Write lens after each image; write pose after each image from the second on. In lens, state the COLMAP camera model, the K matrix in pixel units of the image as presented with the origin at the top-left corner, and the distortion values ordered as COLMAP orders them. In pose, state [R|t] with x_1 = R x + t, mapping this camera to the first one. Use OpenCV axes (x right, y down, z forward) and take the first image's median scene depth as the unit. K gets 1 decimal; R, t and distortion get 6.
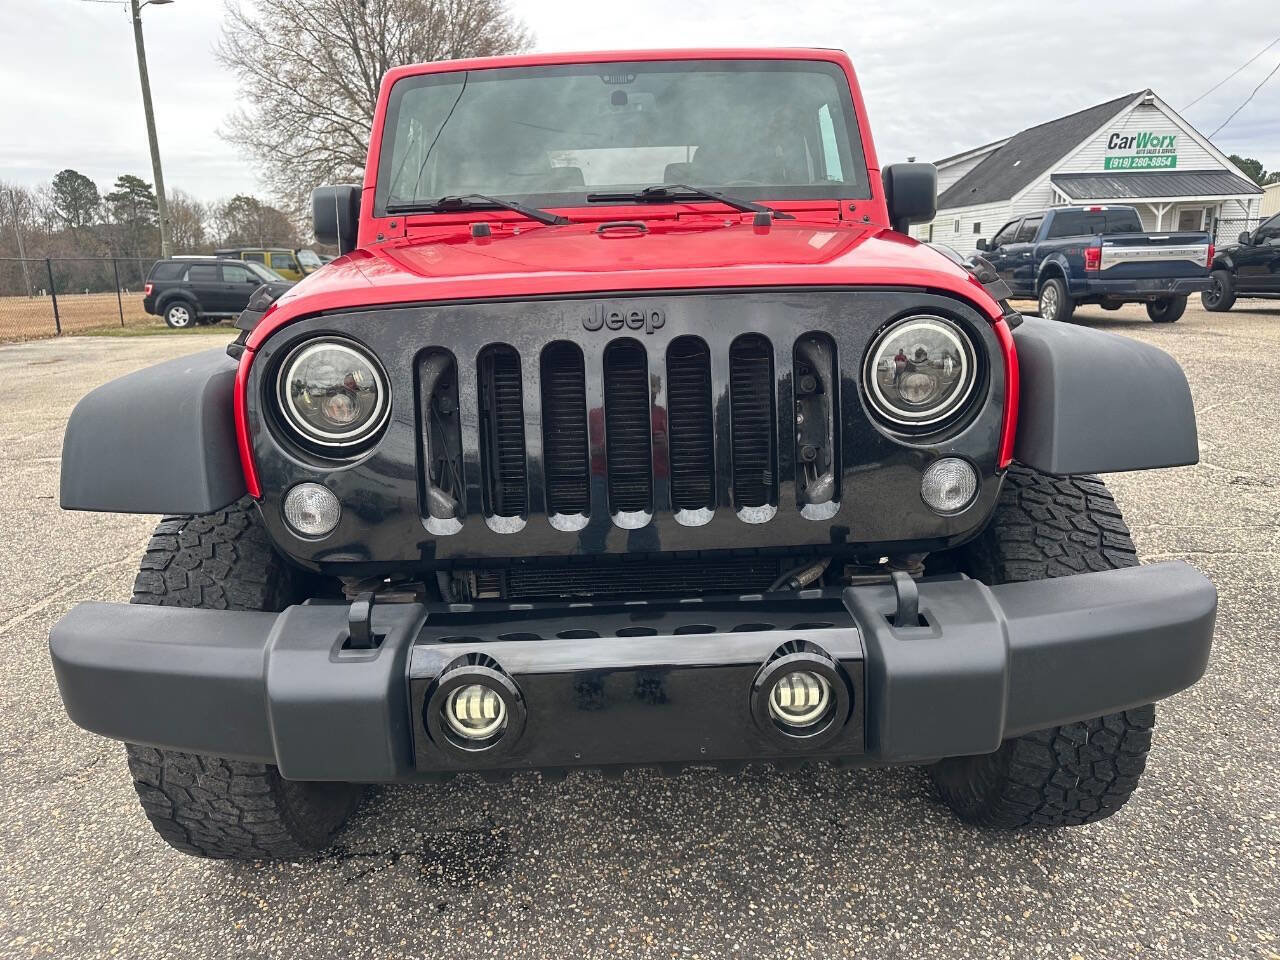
lens RADIAL K [[896.4, 0, 631.9], [0, 896.4, 478.6], [0, 0, 1]] dist [0.035263, -0.034658]
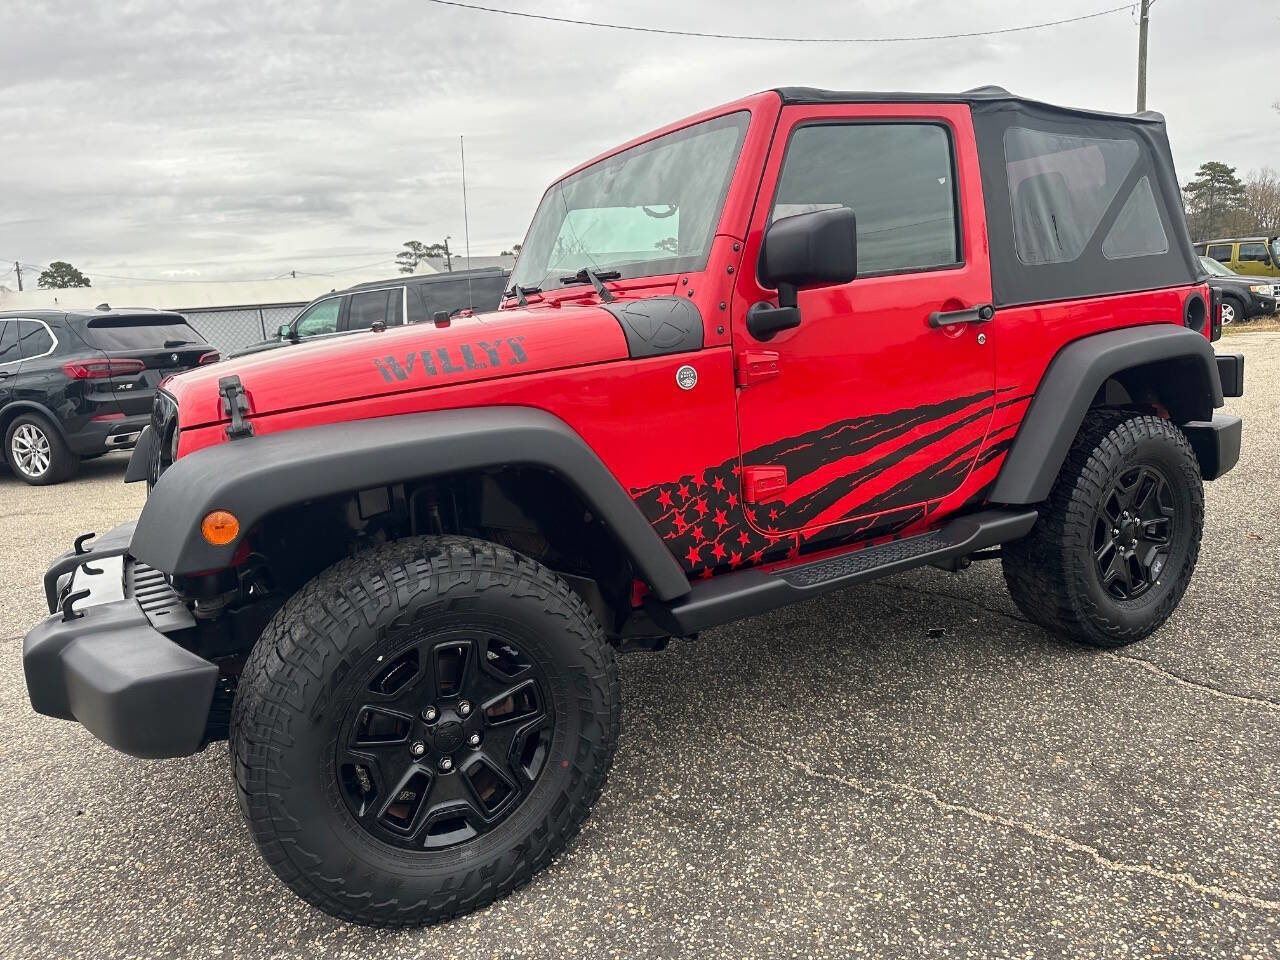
lens RADIAL K [[888.2, 0, 640.0], [0, 888.2, 480.0], [0, 0, 1]] dist [0.072083, -0.086889]
pose [[0.501677, 0.152368, -0.851530, 1.606940], [-0.142448, 0.985479, 0.092412, -0.276574], [0.853246, 0.074938, 0.516097, 0.786907]]
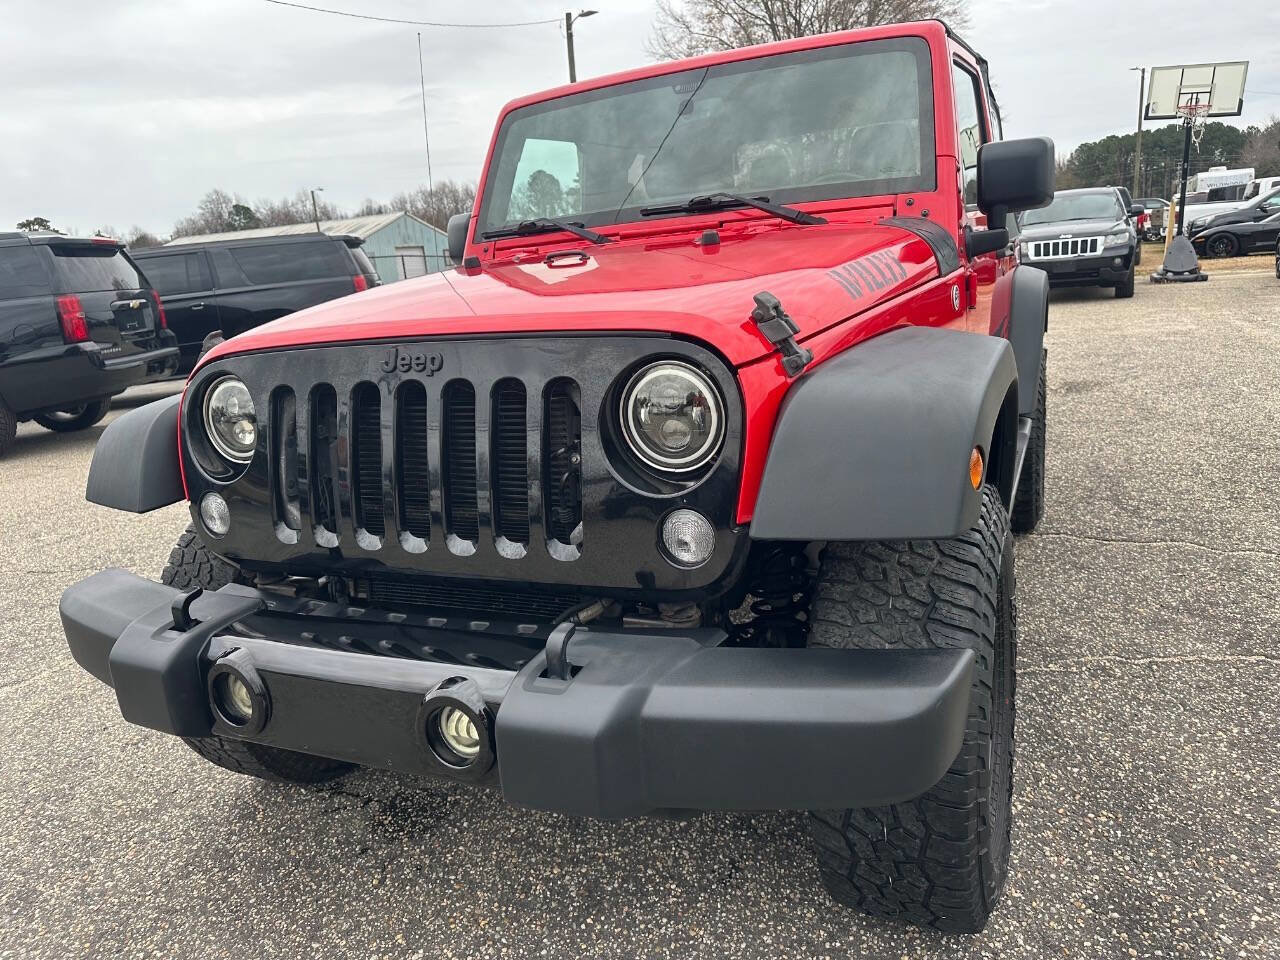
lens RADIAL K [[896.4, 0, 631.9], [0, 896.4, 478.6], [0, 0, 1]] dist [0.035263, -0.034658]
pose [[0.901015, 0.058765, -0.429789, 0.618994], [-0.044386, 0.998071, 0.043413, -0.082798], [0.431511, -0.020039, 0.901885, 0.102101]]
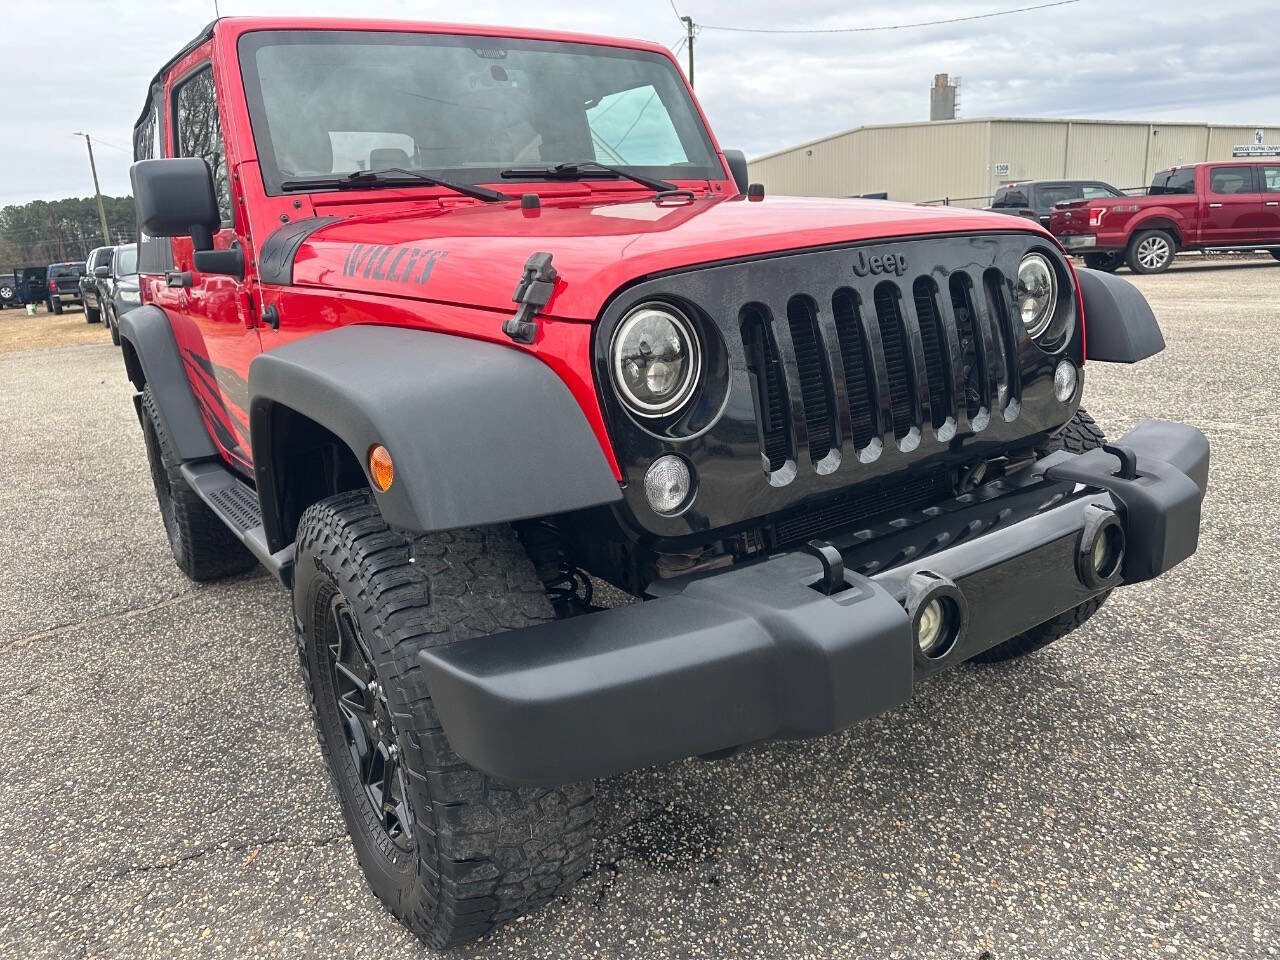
lens RADIAL K [[896.4, 0, 631.9], [0, 896.4, 478.6], [0, 0, 1]] dist [0.035263, -0.034658]
pose [[0.834236, -0.169671, 0.524654, -0.770015], [0.172140, 0.984066, 0.044529, -0.017545], [-0.523850, 0.053166, 0.850150, 0.198431]]
